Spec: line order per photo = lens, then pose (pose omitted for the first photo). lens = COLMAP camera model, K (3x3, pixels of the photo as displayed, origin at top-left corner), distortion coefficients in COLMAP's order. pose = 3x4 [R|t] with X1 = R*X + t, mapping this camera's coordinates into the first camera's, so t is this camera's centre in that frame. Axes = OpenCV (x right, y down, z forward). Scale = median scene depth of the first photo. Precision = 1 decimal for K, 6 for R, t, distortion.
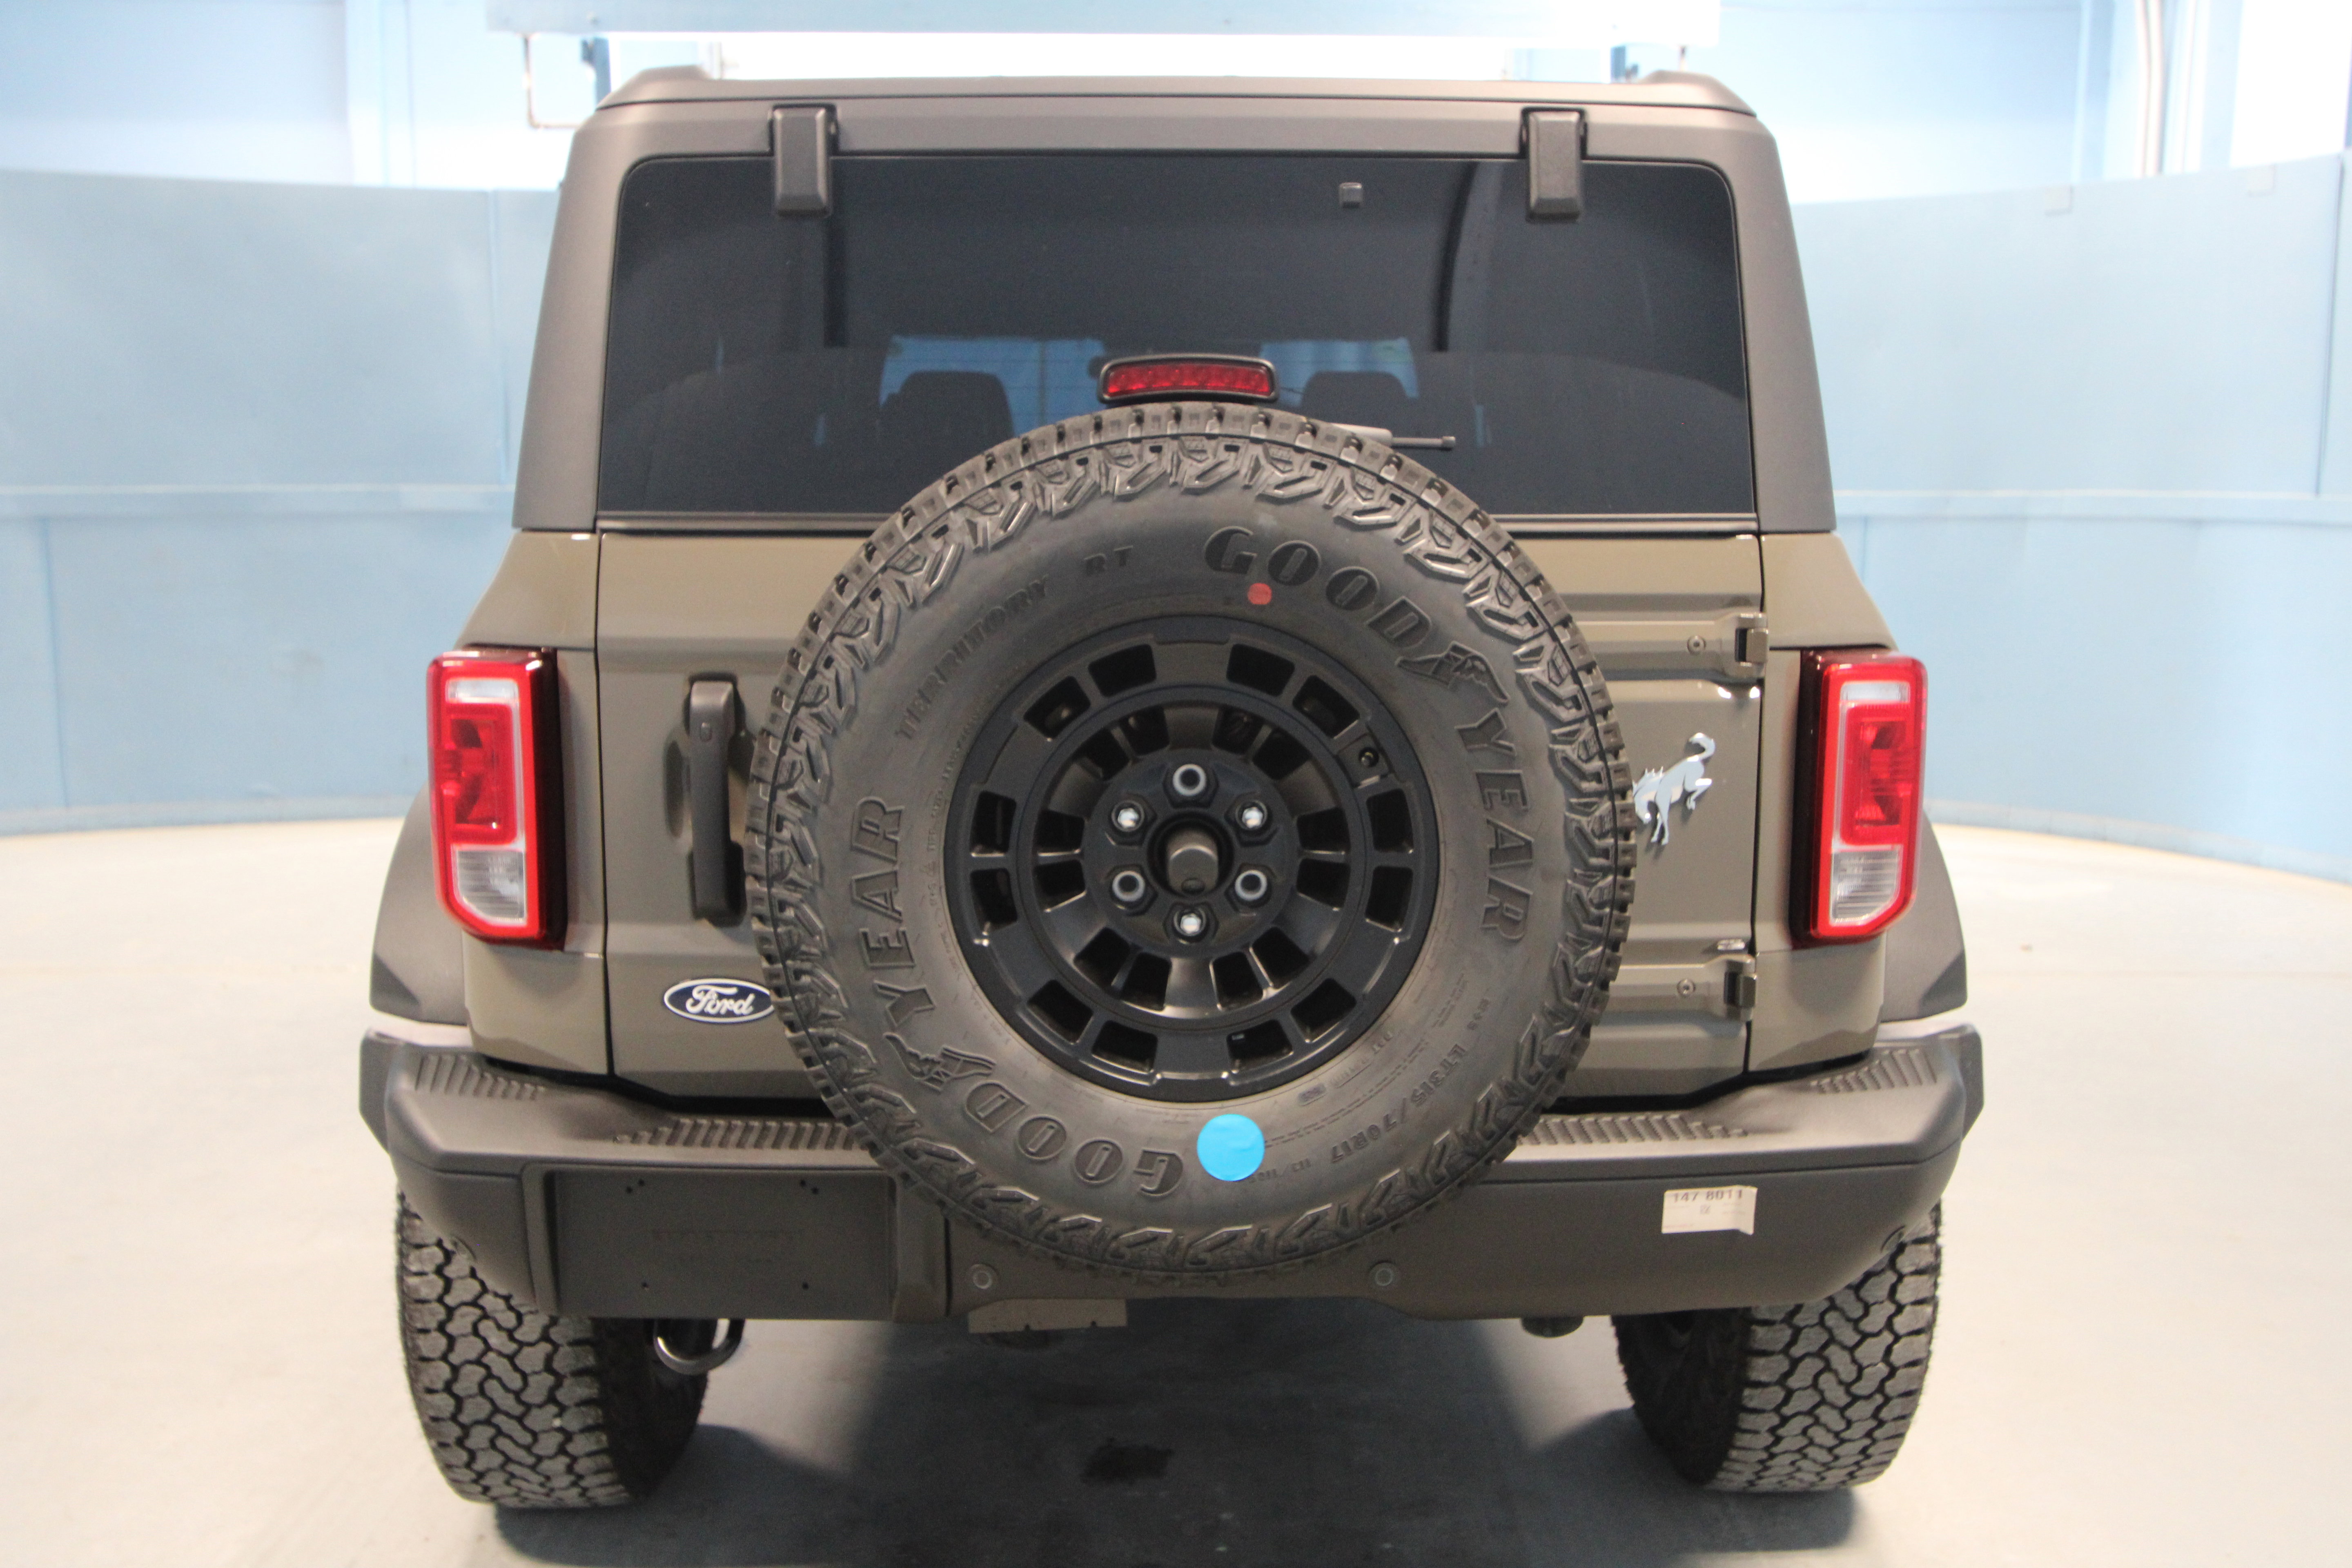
lens RADIAL K [[2282.6, 0, 1176.0], [0, 2282.6, 784.0], [0, 0, 1]] dist [0.007351, -0.003228]
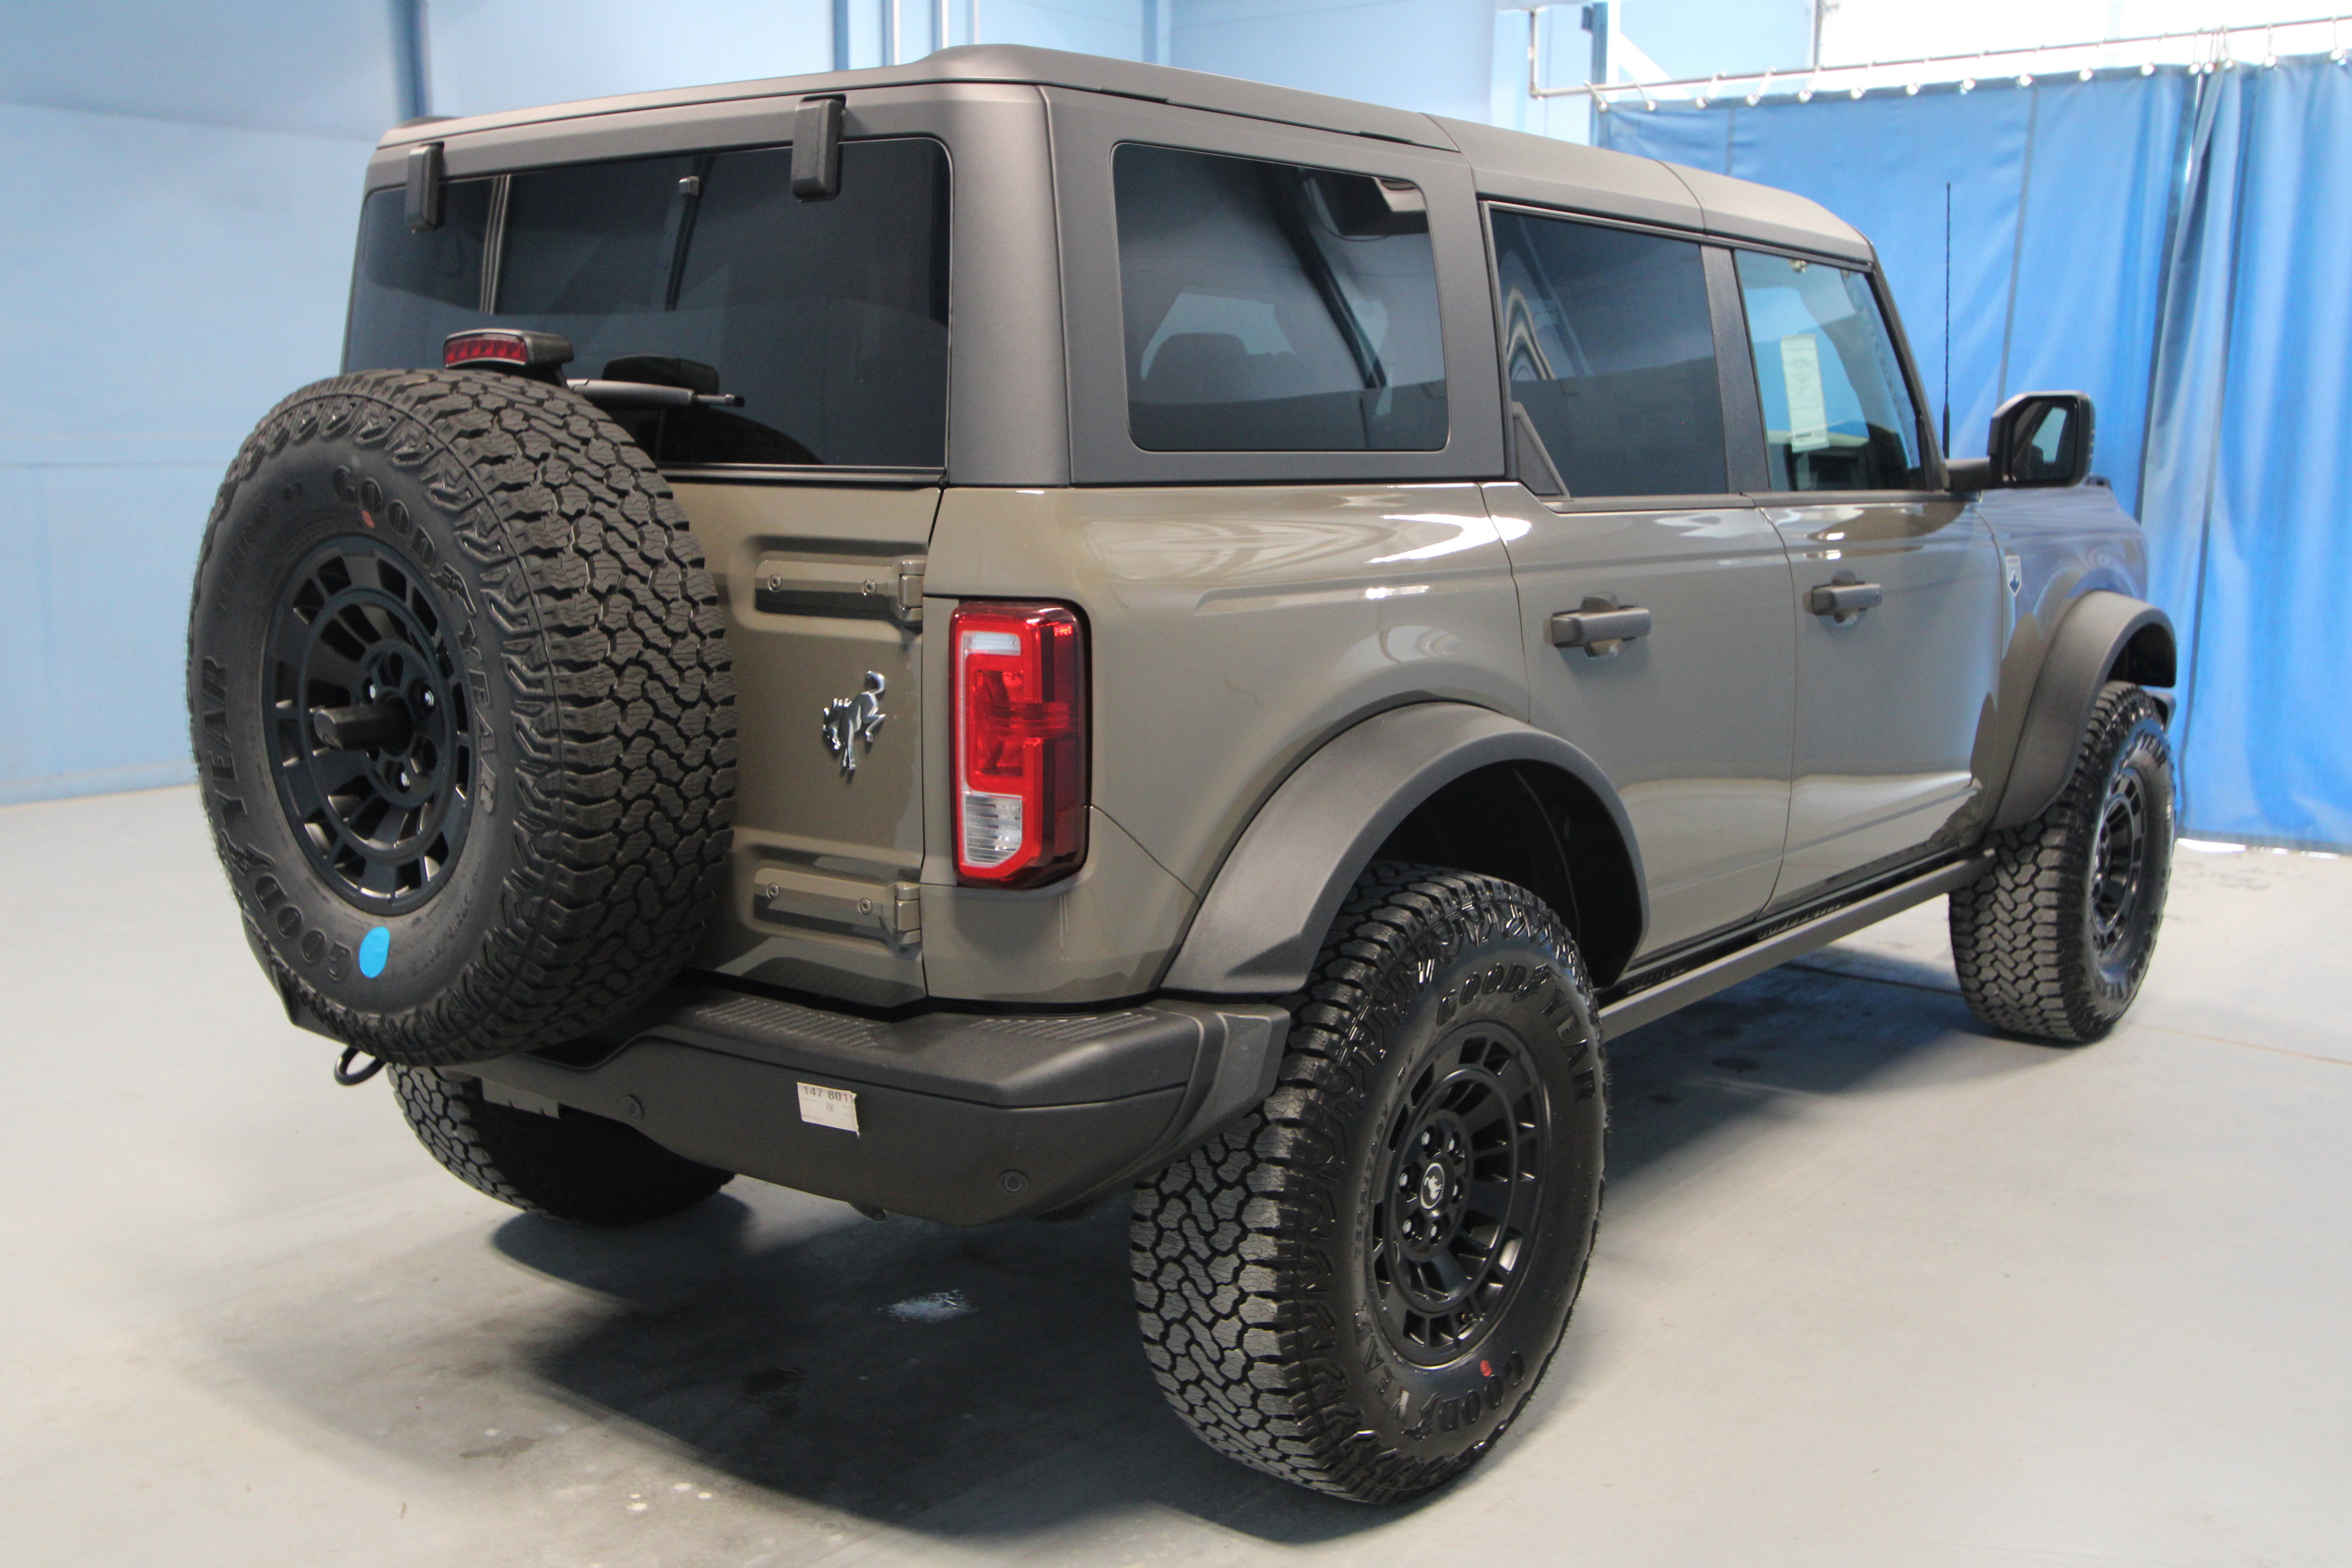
lens RADIAL K [[2374.8, 0, 1176.0], [0, 2374.8, 784.0], [0, 0, 1]] dist [0.010194, 0.006309]
pose [[0.750126, 0.102940, -0.653233, 1.070627], [-0.094762, 0.994348, 0.047877, -0.035877], [0.654470, 0.025987, 0.755641, 0.248802]]
